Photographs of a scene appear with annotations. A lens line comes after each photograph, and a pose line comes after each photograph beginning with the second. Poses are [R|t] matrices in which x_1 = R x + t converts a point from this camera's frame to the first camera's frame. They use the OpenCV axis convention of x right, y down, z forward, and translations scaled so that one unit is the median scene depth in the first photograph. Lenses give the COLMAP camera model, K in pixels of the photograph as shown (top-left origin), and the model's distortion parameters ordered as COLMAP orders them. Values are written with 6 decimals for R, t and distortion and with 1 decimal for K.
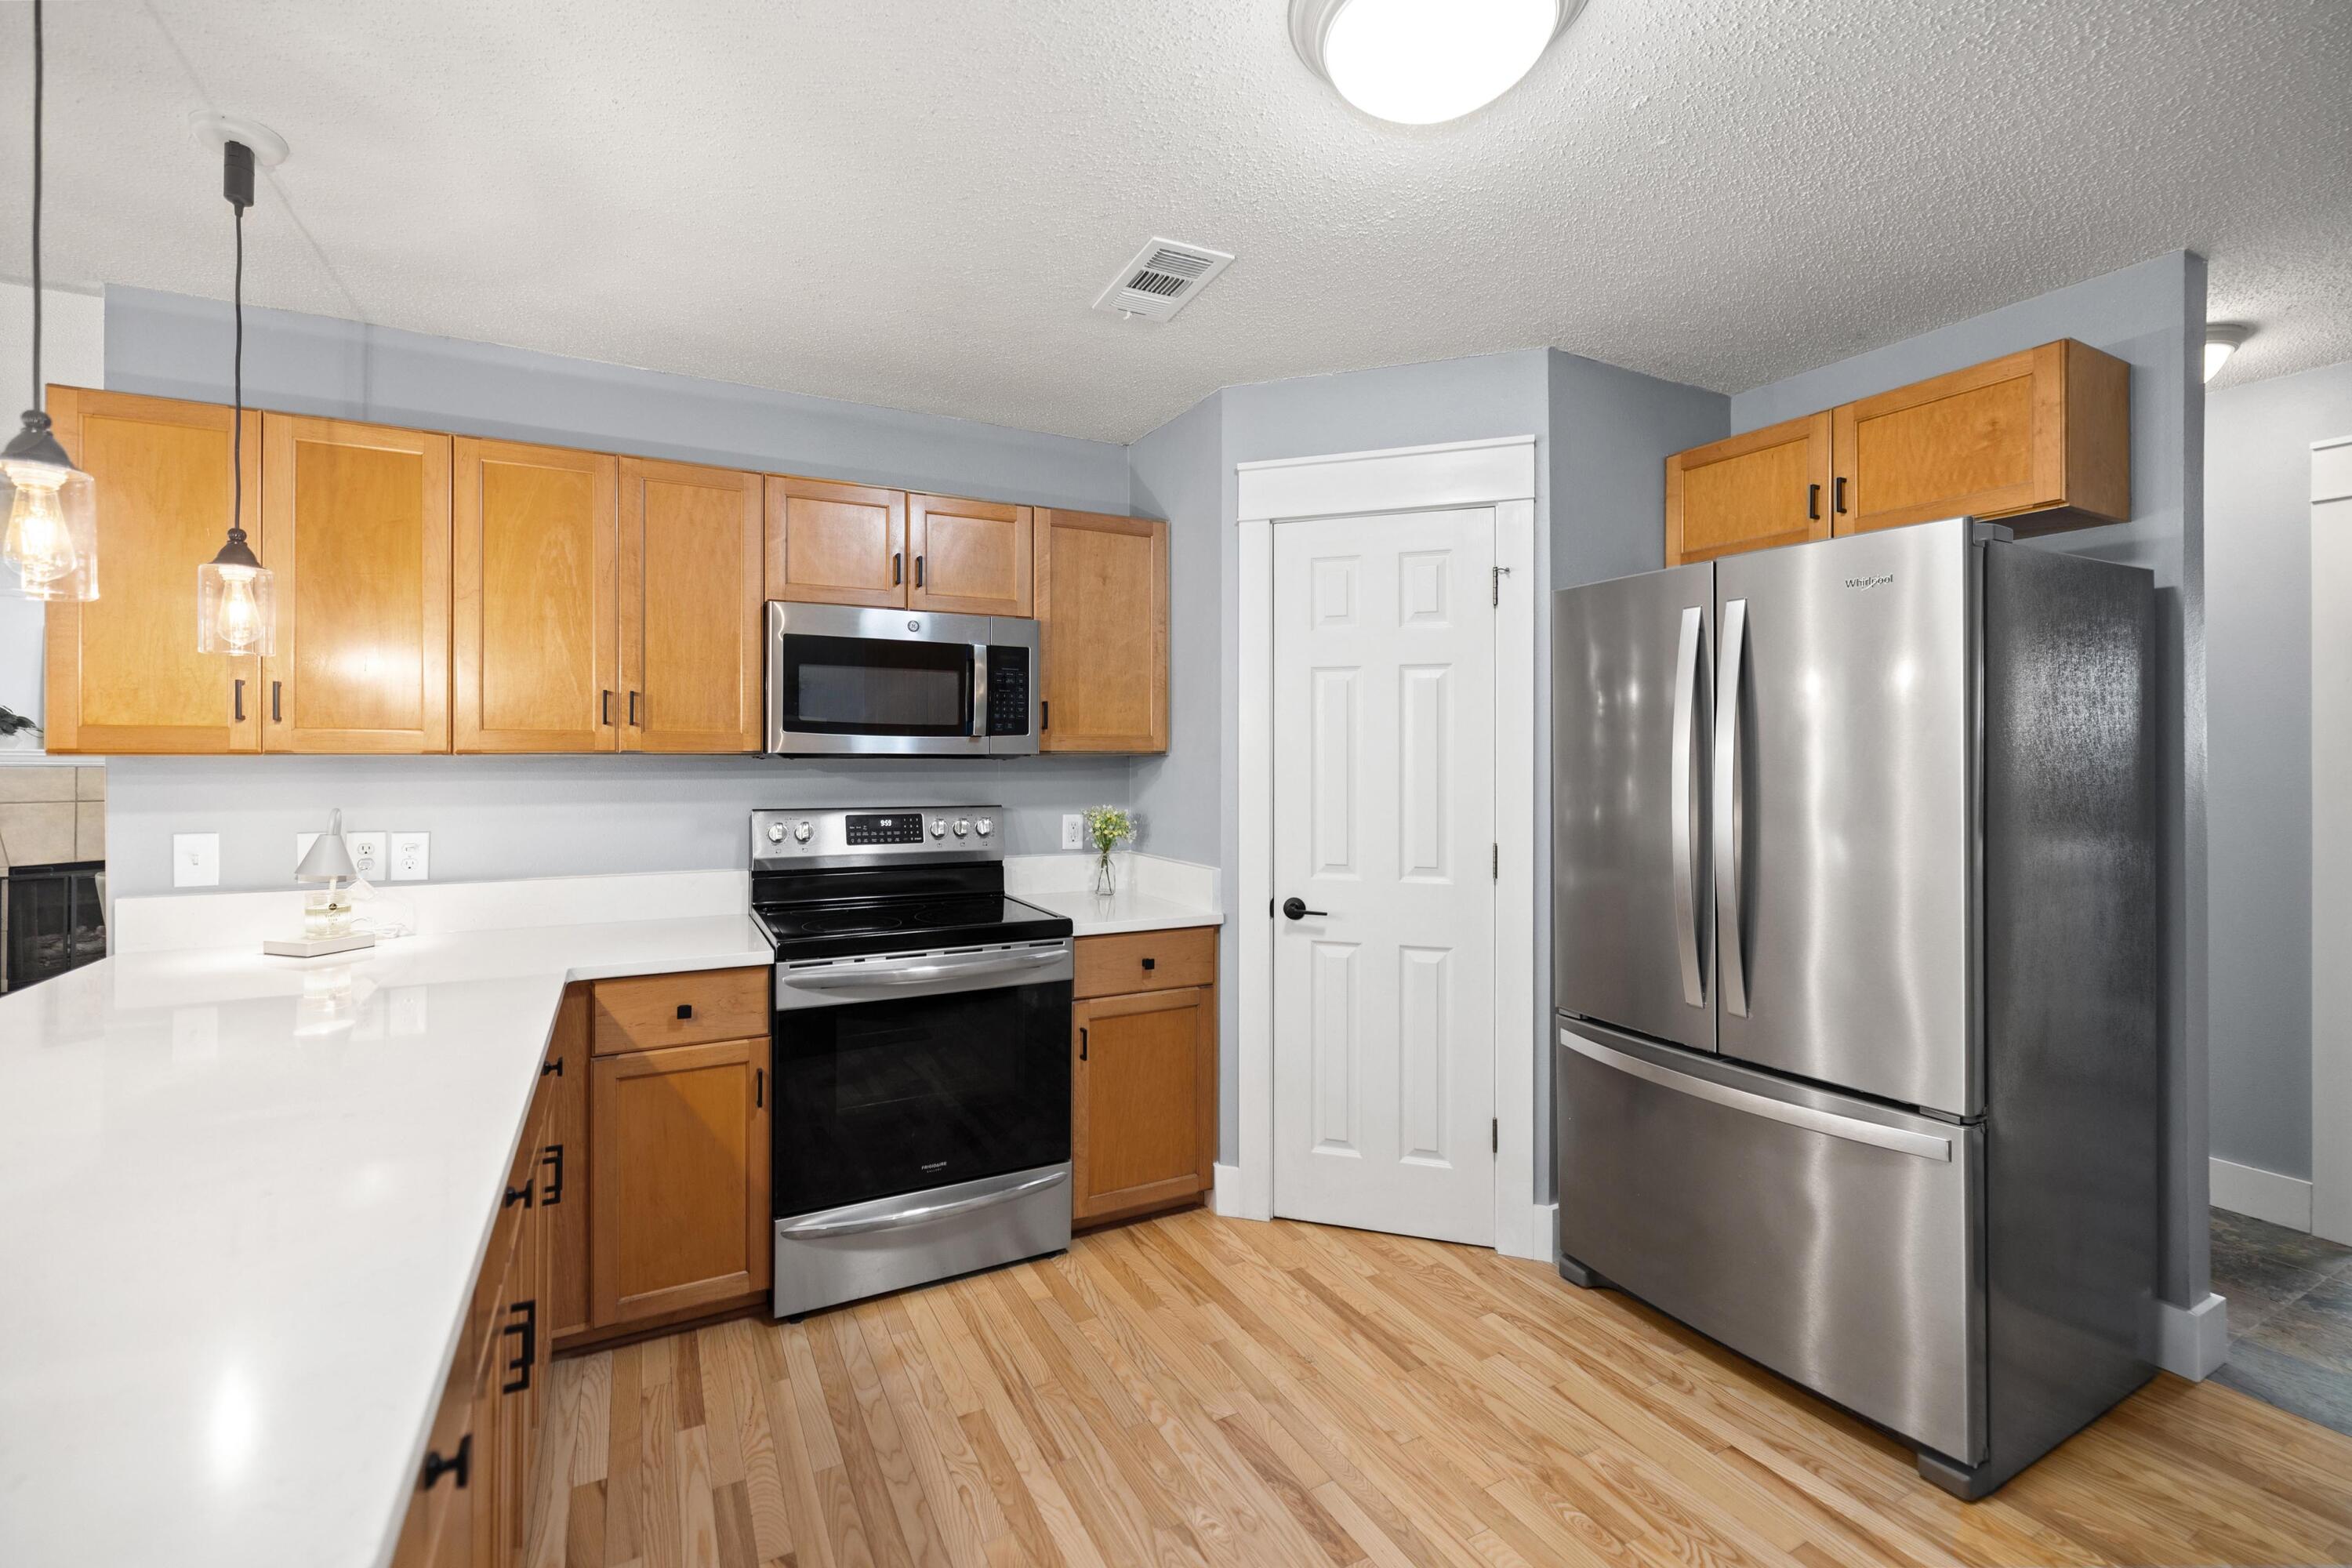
lens RADIAL K [[992.6, 0, 1147.8], [0, 992.6, 757.2], [0, 0, 1]] dist [-0.002021, -0.000335]
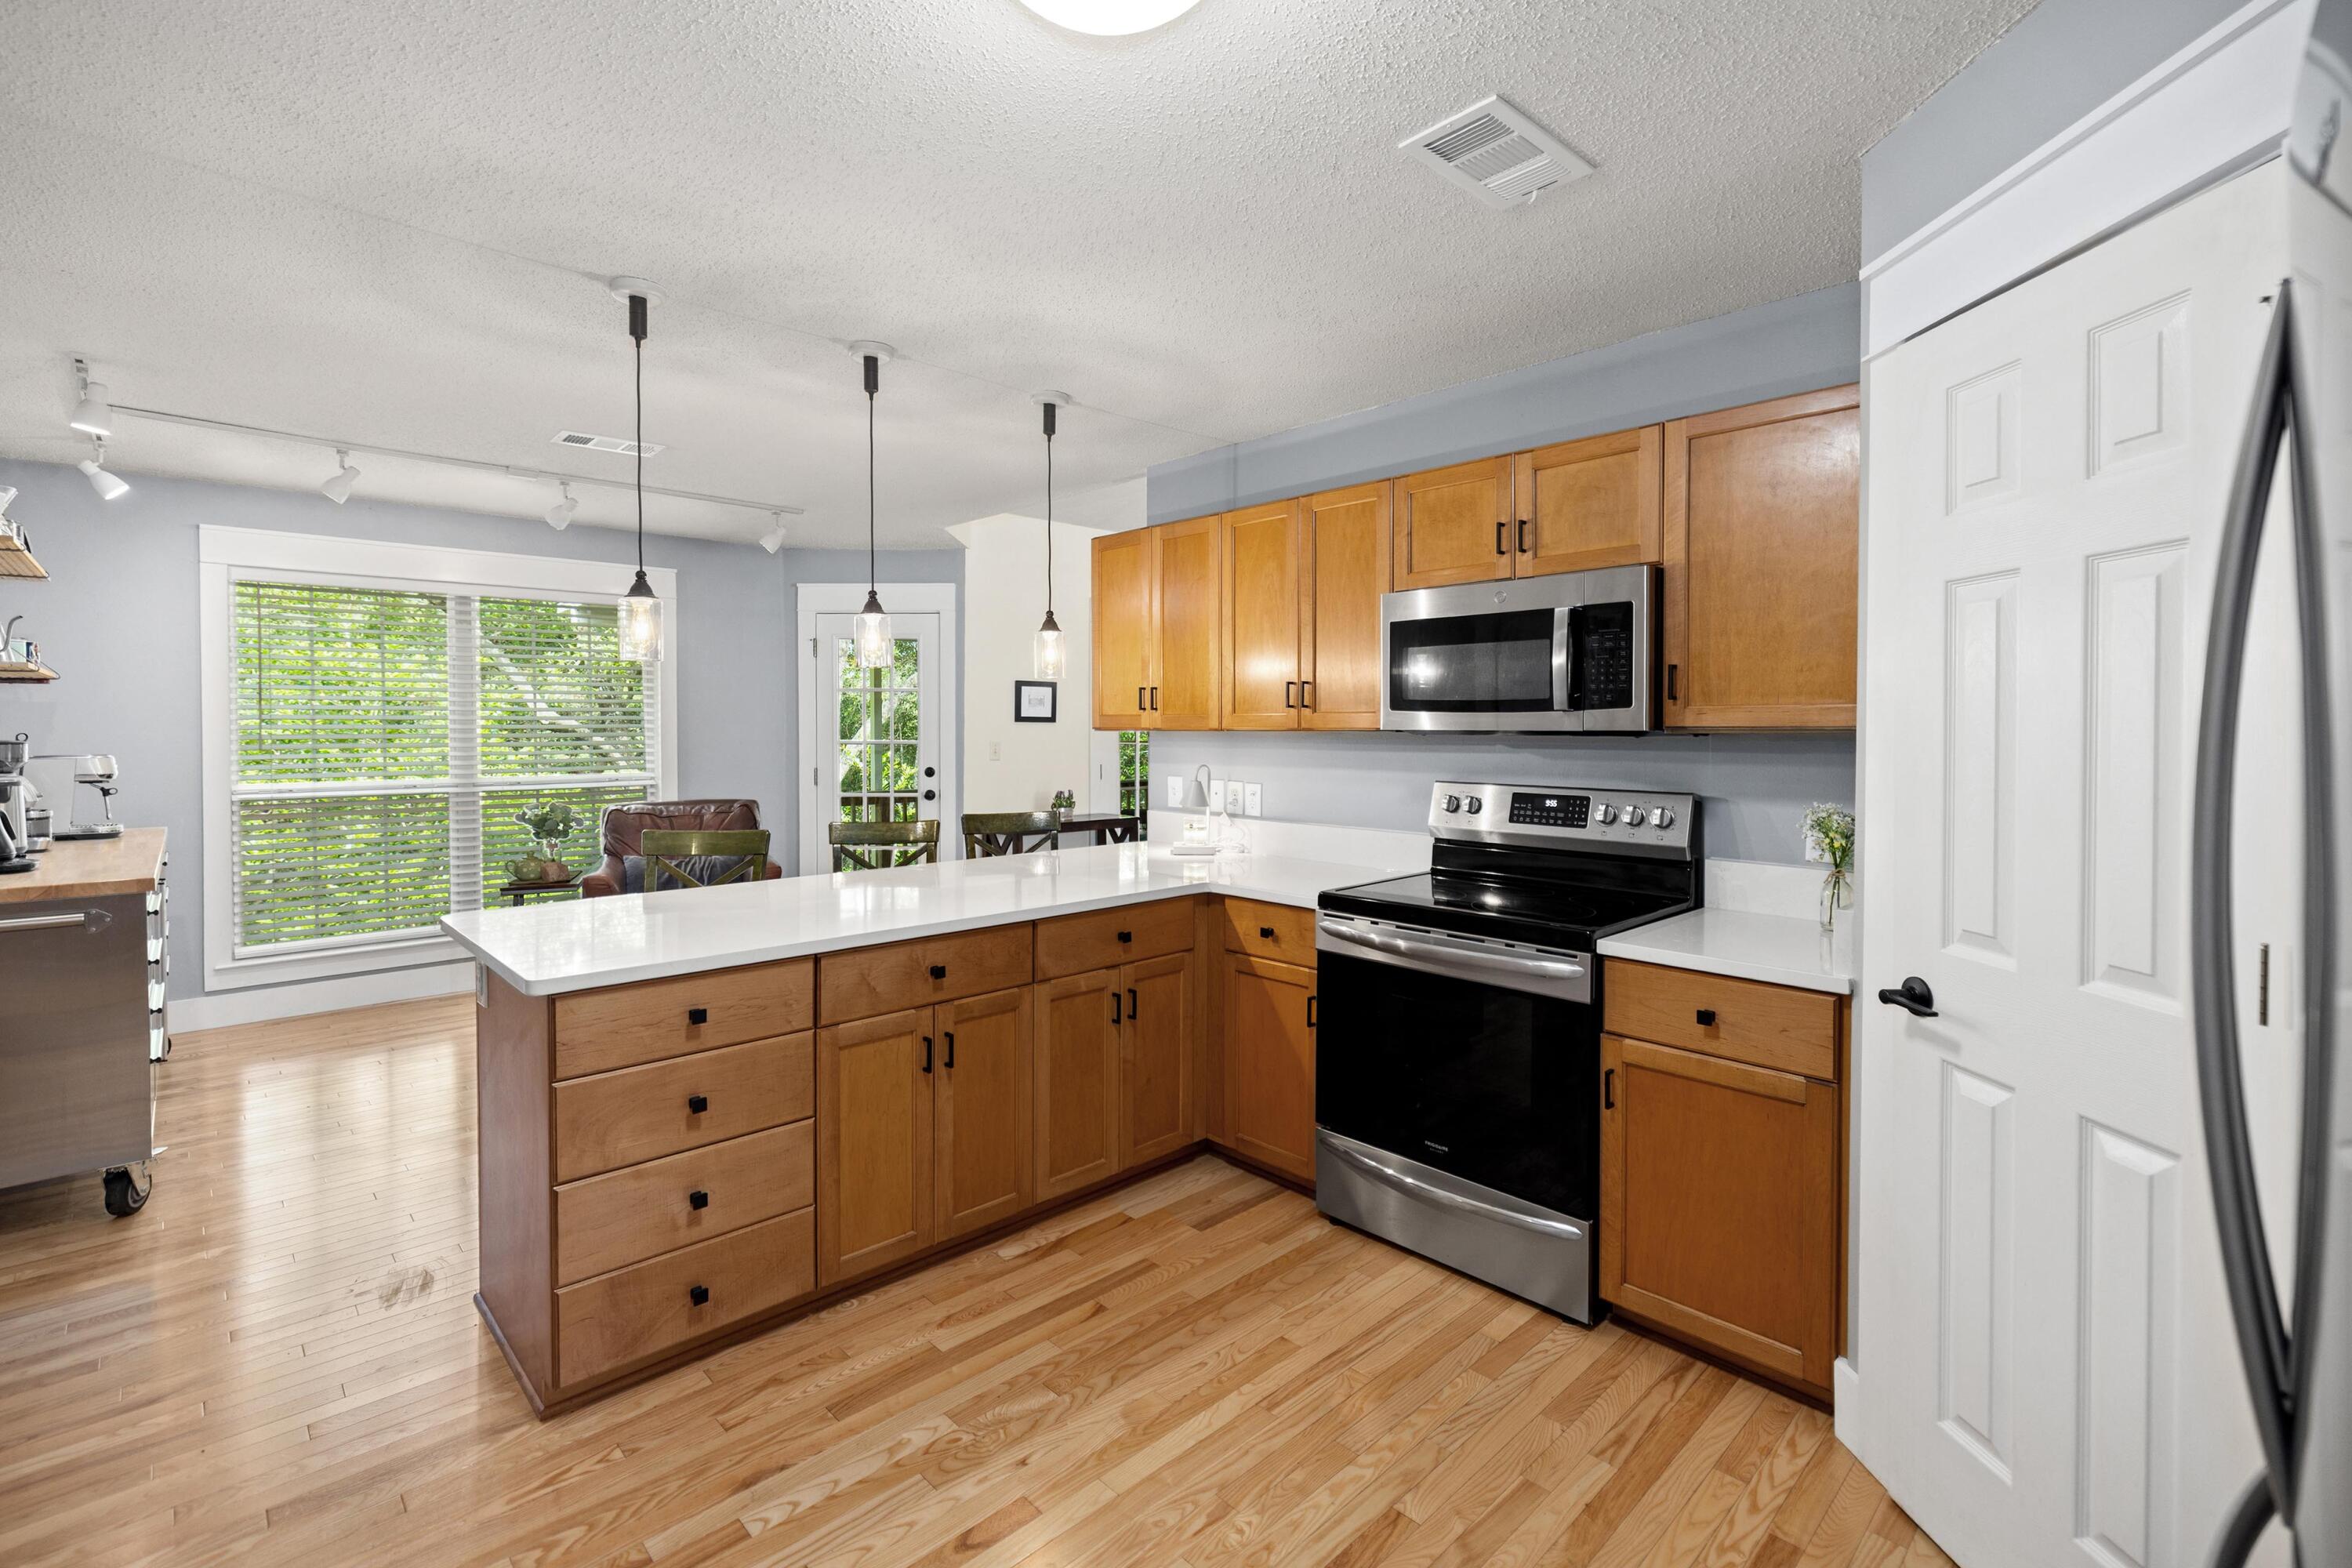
lens RADIAL K [[1038.7, 0, 1167.6], [0, 1038.7, 747.5], [0, 0, 1]] dist [0.006543, 0.000162]
pose [[0.282273, 0.020096, -0.959124, 0.669644], [0.001359, 0.999771, 0.021347, -0.009607], [0.959333, -0.007329, 0.282181, 0.430449]]
